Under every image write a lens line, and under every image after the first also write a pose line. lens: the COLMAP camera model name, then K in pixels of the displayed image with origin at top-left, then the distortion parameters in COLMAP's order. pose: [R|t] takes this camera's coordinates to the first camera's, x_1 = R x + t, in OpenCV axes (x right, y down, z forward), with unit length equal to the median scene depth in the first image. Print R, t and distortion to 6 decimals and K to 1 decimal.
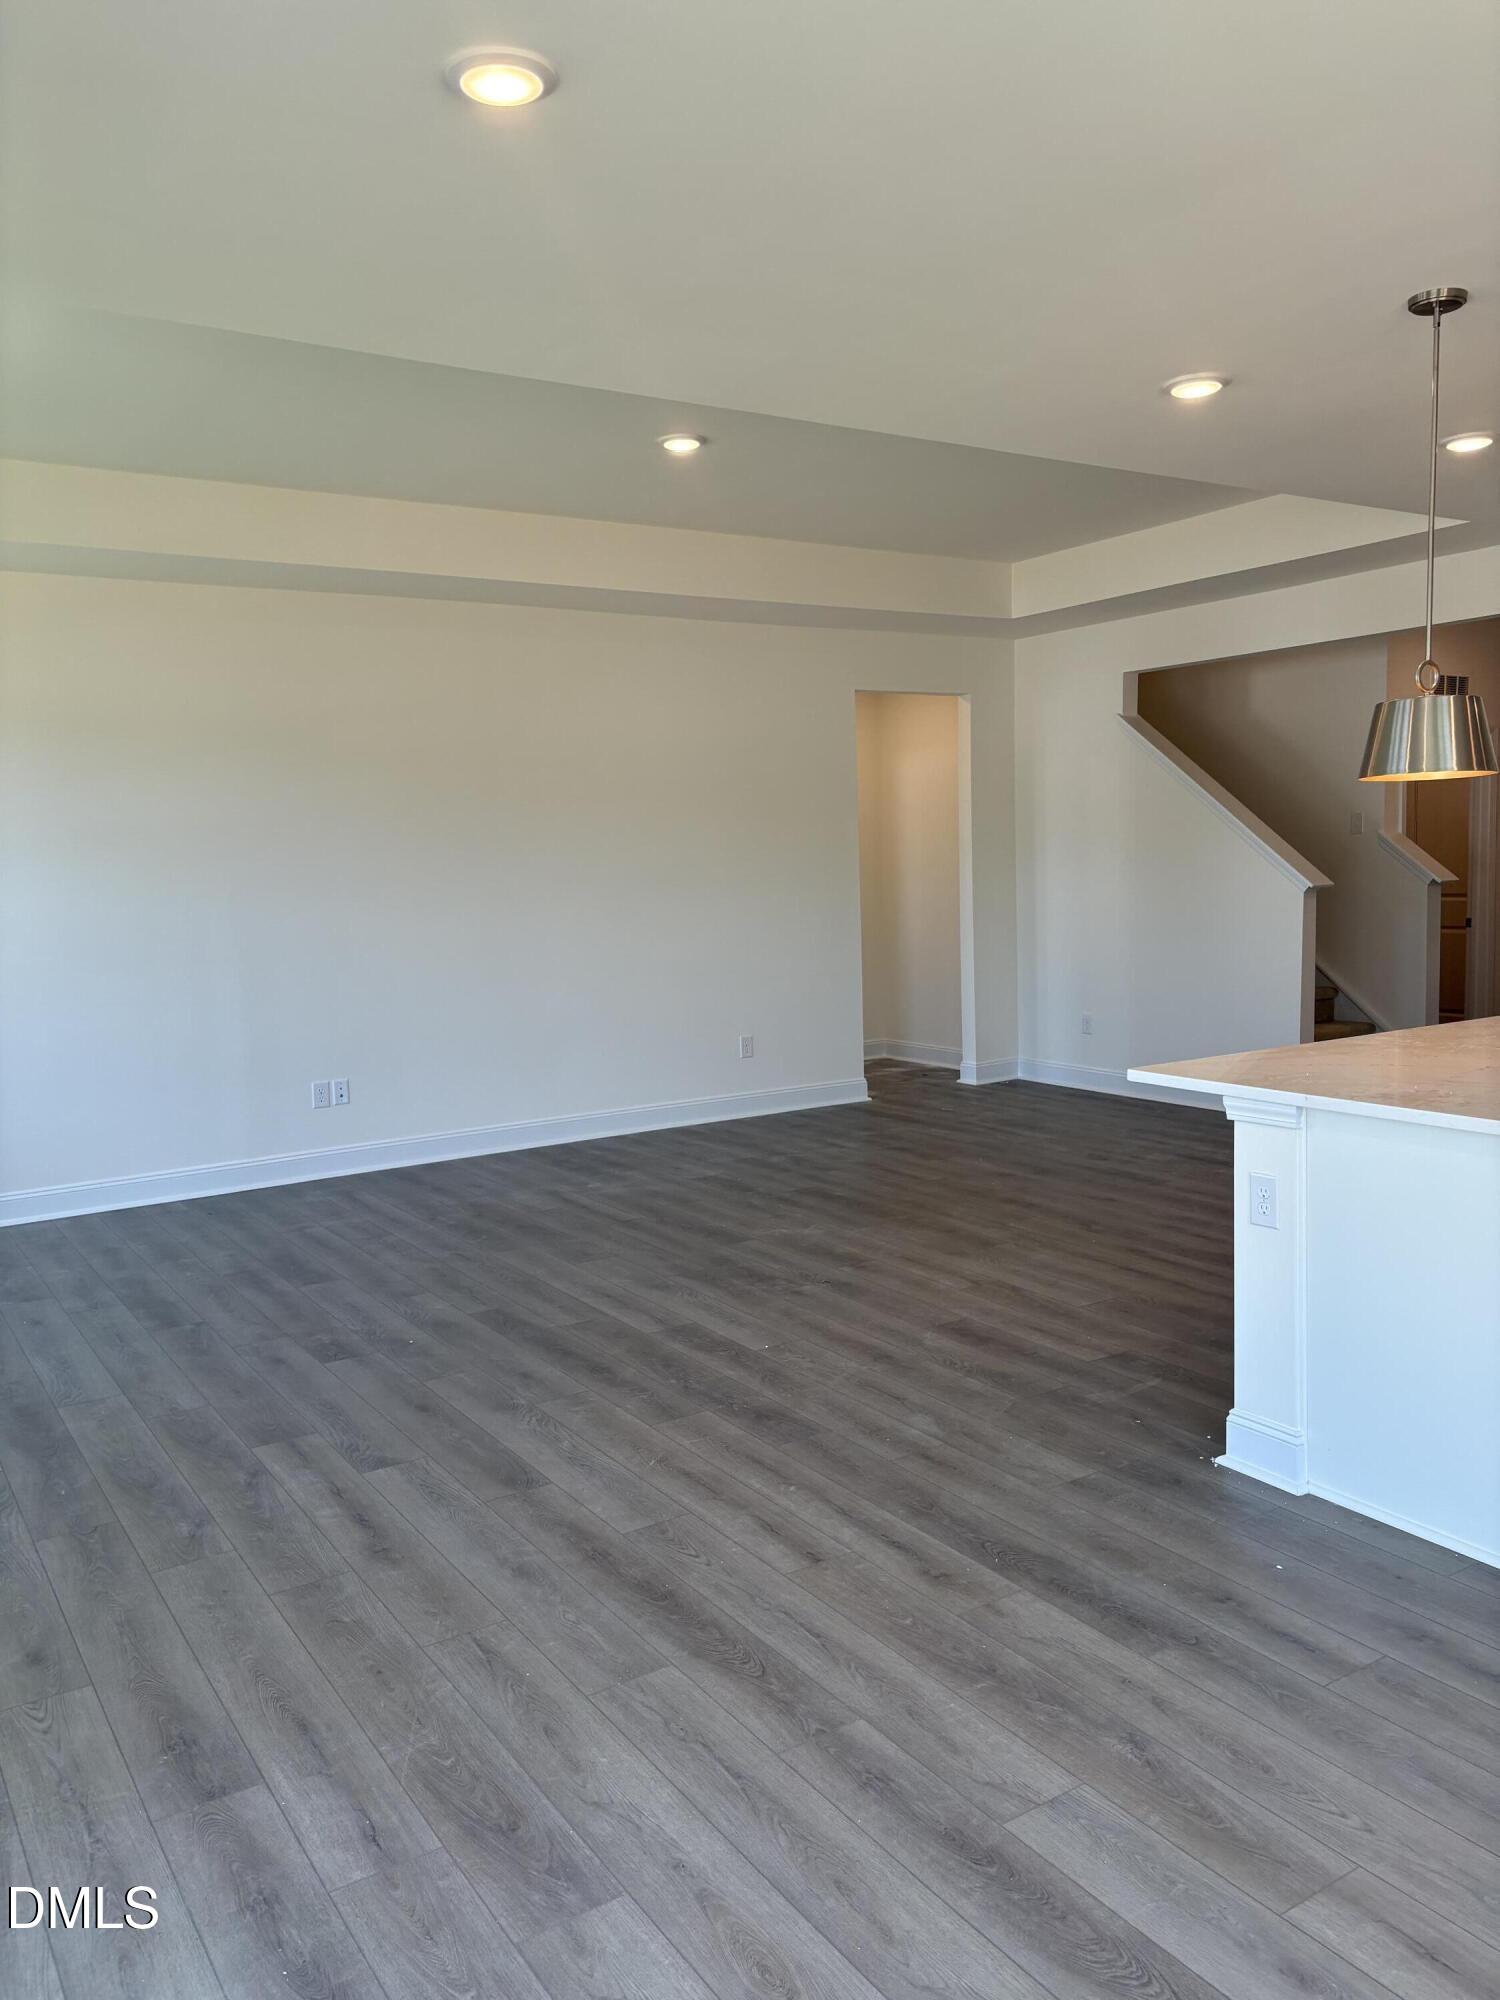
lens RADIAL K [[1537.1, 0, 745.3], [0, 1537.1, 997.6], [0, 0, 1]] dist [0.080108, -0.068943]
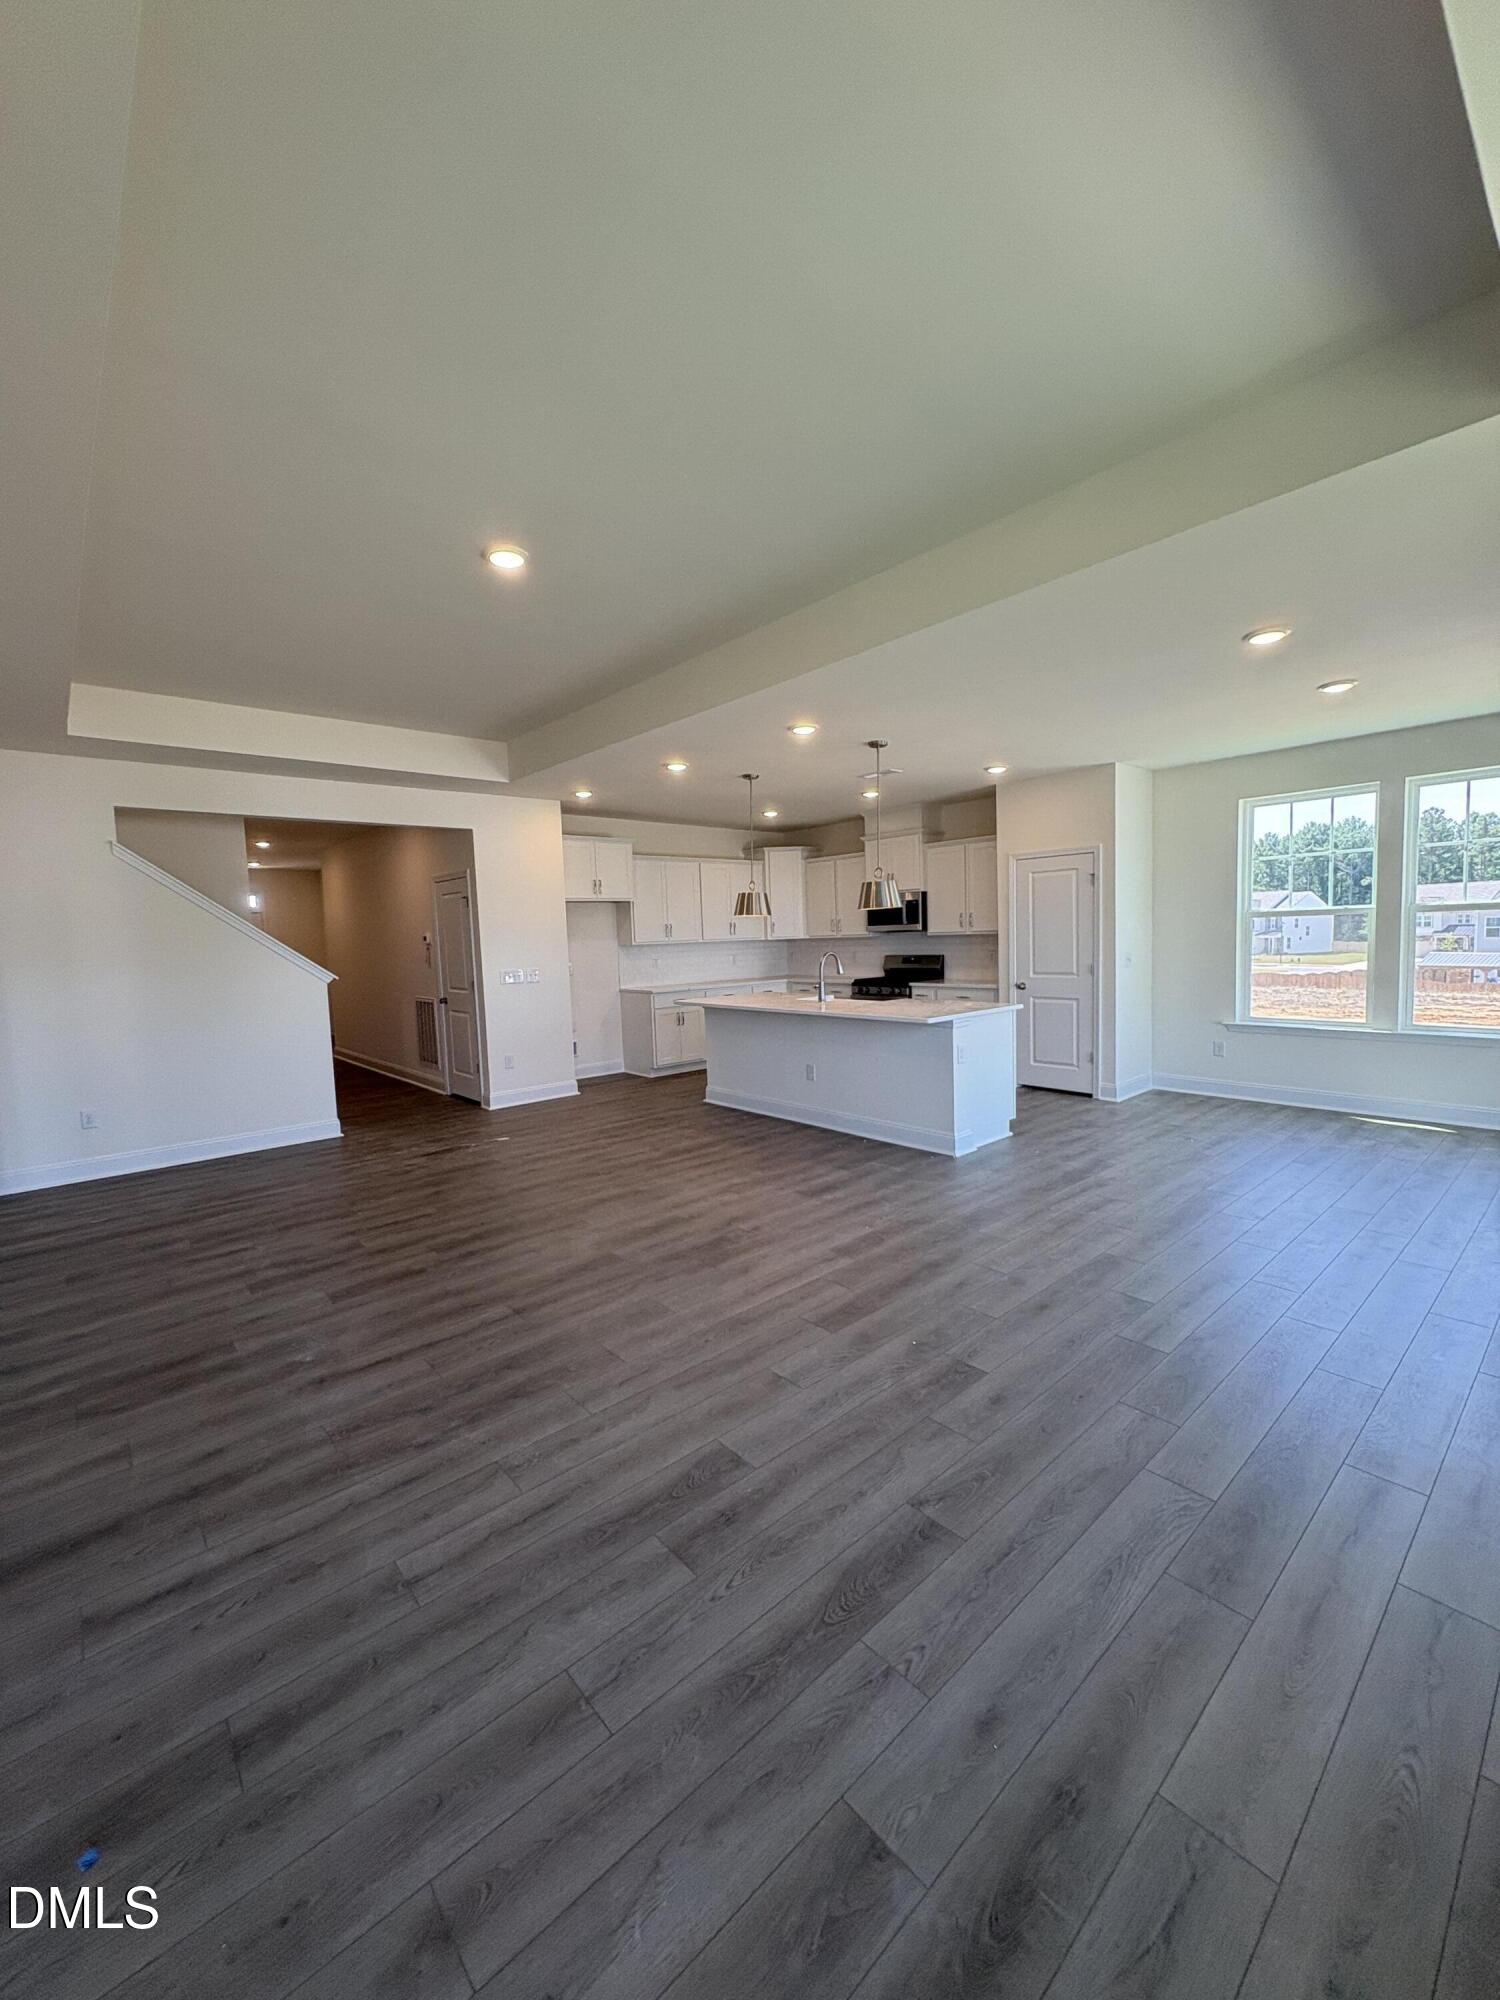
lens RADIAL K [[802.6, 0, 737.3], [0, 802.6, 997.8], [0, 0, 1]] dist [0.001267, 0.000751]
pose [[-0.154833, -0.039664, 0.987144, -0.746218], [0.129098, 0.989814, 0.060021, -0.080281], [-0.979469, 0.136732, -0.148135, 1.143628]]
